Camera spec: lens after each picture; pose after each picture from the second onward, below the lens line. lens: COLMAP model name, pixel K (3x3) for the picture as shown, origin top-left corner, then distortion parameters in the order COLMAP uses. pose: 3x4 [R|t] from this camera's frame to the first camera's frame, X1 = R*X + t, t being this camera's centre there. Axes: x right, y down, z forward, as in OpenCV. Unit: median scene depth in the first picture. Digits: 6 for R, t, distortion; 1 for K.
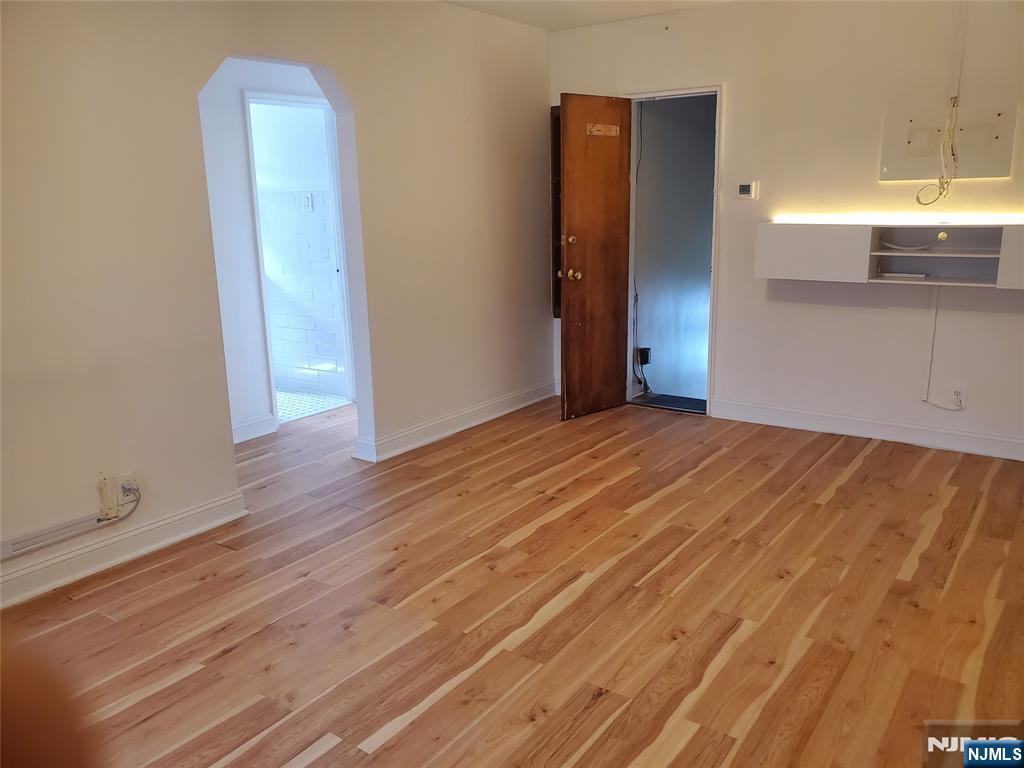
lens RADIAL K [[786.9, 0, 510.9], [0, 786.9, 384.5], [0, 0, 1]] dist [0.005372, -0.000649]
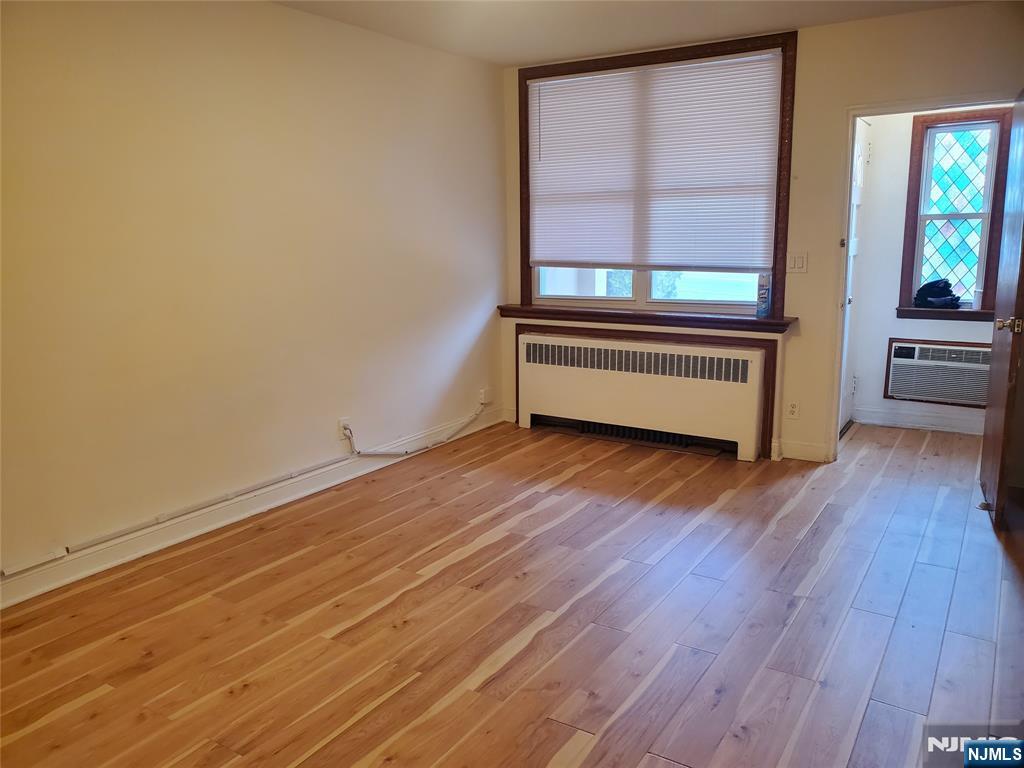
lens RADIAL K [[786.9, 0, 511.8], [0, 786.9, 383.7], [0, 0, 1]] dist [0.005372, -0.000649]
pose [[-0.996851, 0.053896, -0.058168, 0.094677], [0.025293, 0.911319, 0.410923, -0.417291], [0.075157, 0.408158, -0.909812, 1.759871]]
